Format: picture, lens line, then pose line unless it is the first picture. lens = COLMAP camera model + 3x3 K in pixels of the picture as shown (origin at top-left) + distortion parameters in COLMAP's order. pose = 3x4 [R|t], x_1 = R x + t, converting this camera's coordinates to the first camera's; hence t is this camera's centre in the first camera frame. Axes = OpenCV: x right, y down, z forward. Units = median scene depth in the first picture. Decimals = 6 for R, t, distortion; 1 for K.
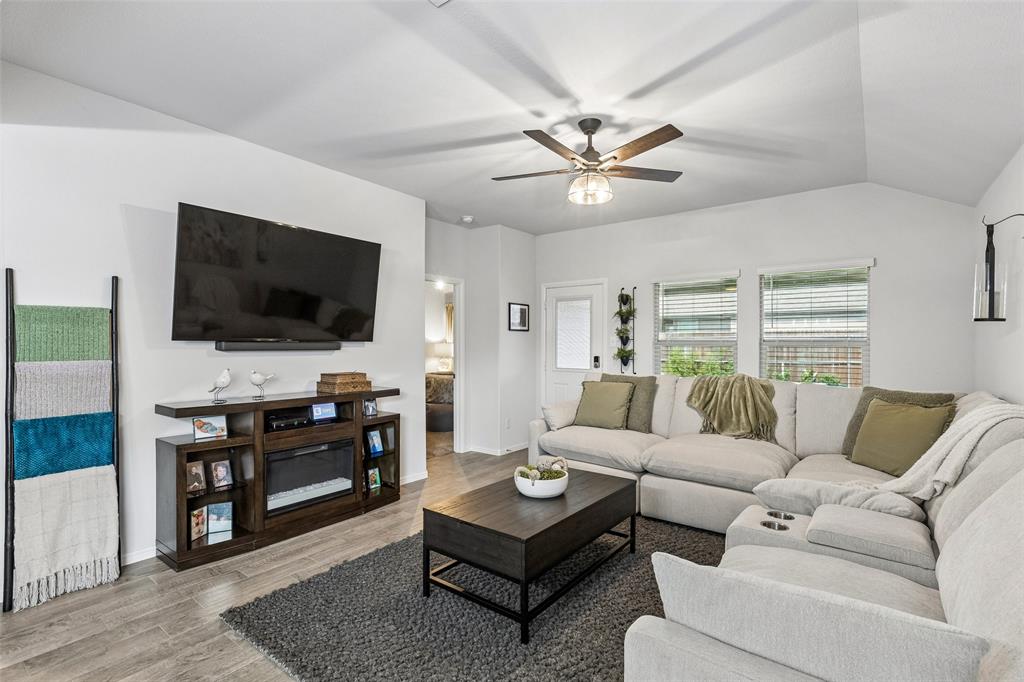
lens RADIAL K [[469.4, 0, 518.7], [0, 469.4, 348.6], [0, 0, 1]] dist [0.009165, -0.000445]
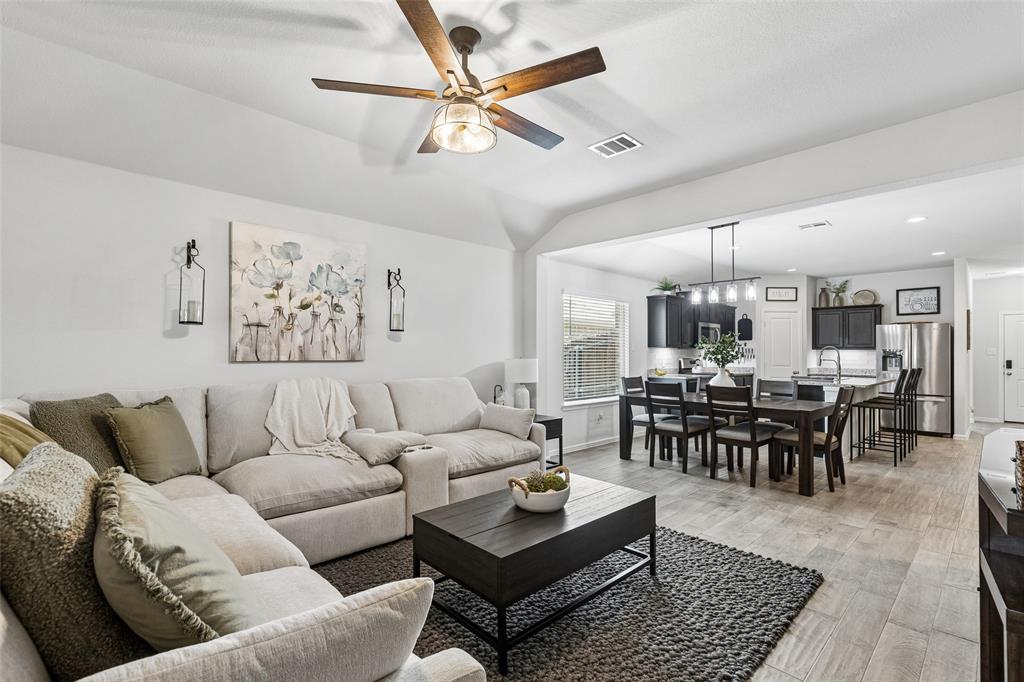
lens RADIAL K [[469.4, 0, 518.7], [0, 469.4, 348.6], [0, 0, 1]] dist [0.009165, -0.000445]
pose [[-0.989363, -0.006344, 0.145331, -0.037892], [-0.006616, 0.999977, -0.001386, 0.001975], [-0.145319, -0.002332, -0.989382, 1.668848]]
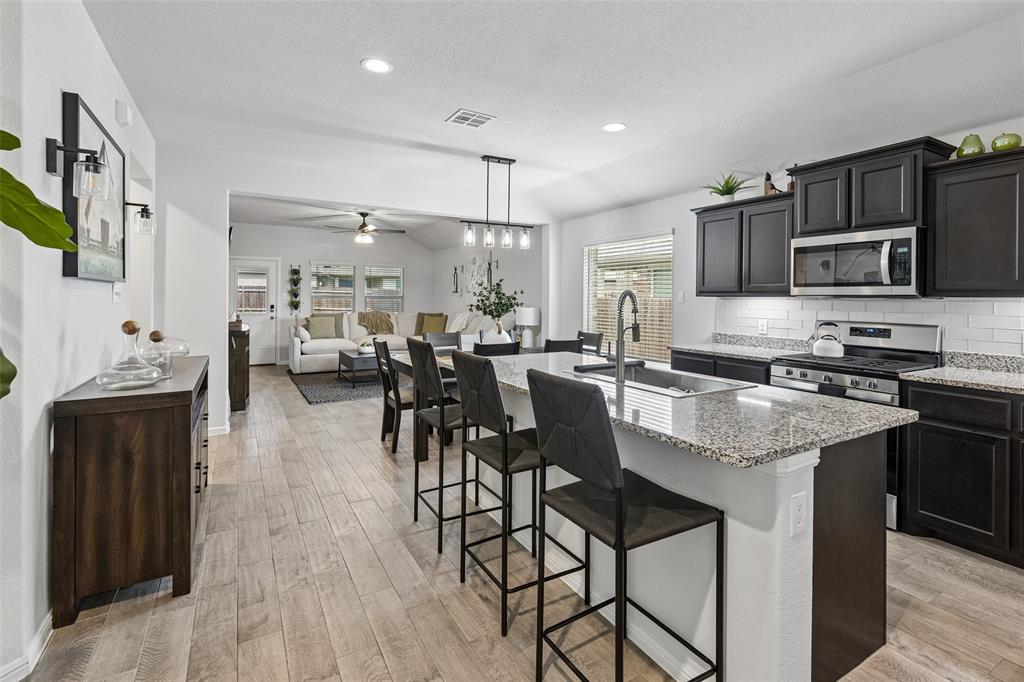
lens RADIAL K [[484.0, 0, 518.5], [0, 484.0, 300.2], [0, 0, 1]] dist [0.008567, -0.000845]
pose [[0.381907, -0.005396, 0.924185, -1.939811], [0.002970, 0.999985, 0.004611, -0.010424], [-0.924196, 0.000983, 0.381917, -0.778902]]
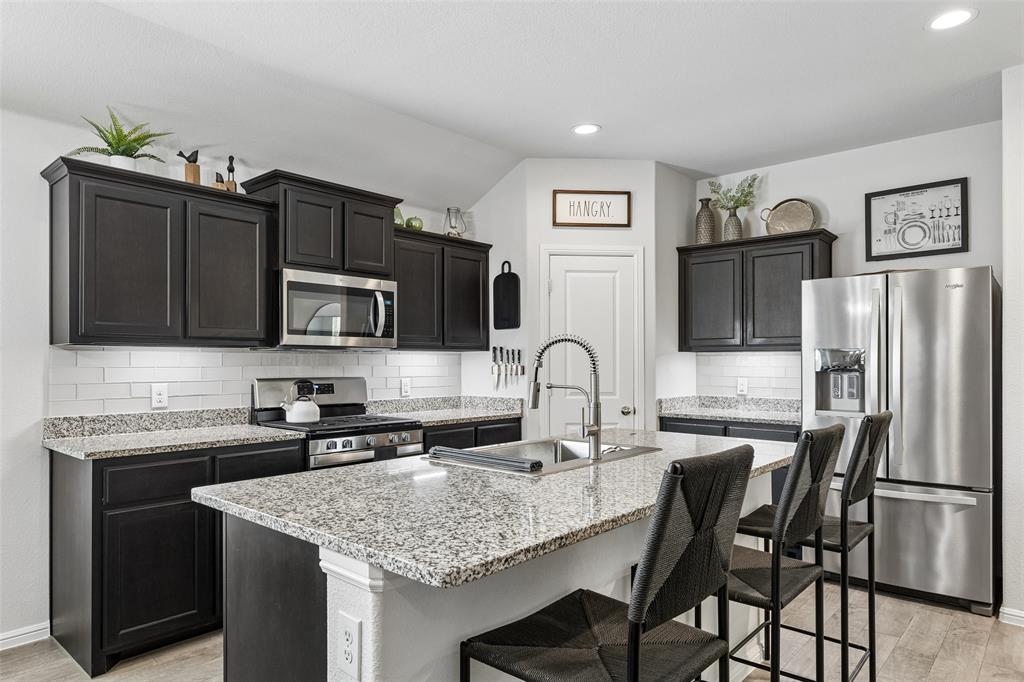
lens RADIAL K [[635.7, 0, 514.2], [0, 635.7, 358.7], [0, 0, 1]] dist [0.000254, -0.000187]
pose [[-0.997643, -0.001715, 0.068602, -1.102915], [-0.001525, 0.999995, 0.002826, 0.004959], [-0.068607, 0.002715, -0.997640, 0.135061]]
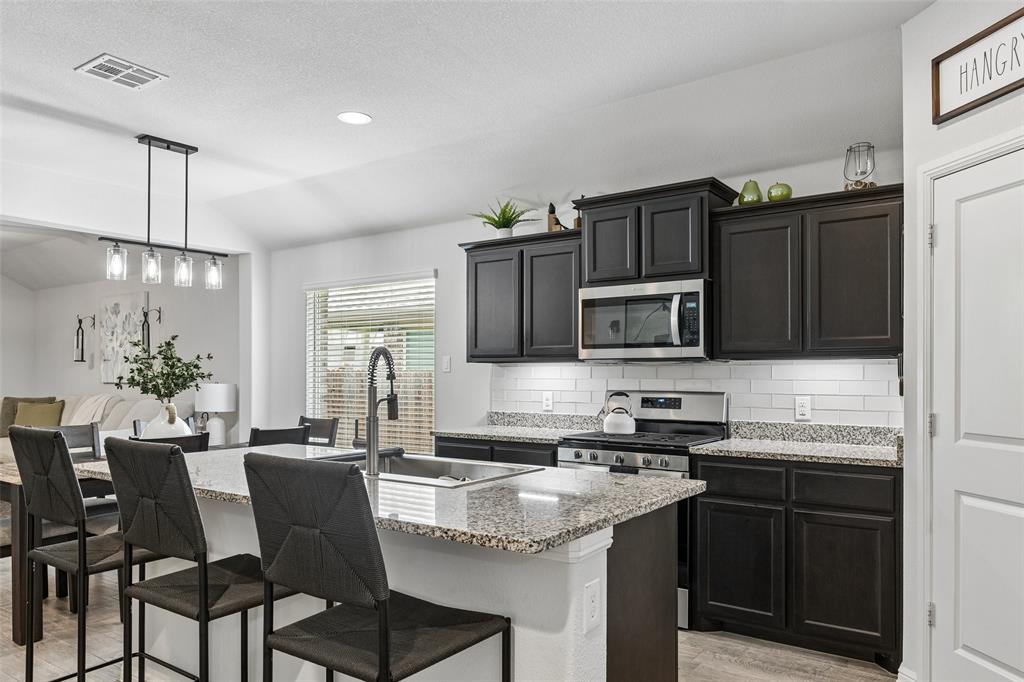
lens RADIAL K [[720.0, 0, 506.0], [0, 720.0, 372.9], [0, 0, 1]] dist [0.005172, -0.000317]
pose [[-0.021490, -0.001312, 0.999768, -1.986111], [0.009236, 0.999956, 0.001511, 0.007562], [-0.999726, 0.009266, -0.021477, -0.769049]]
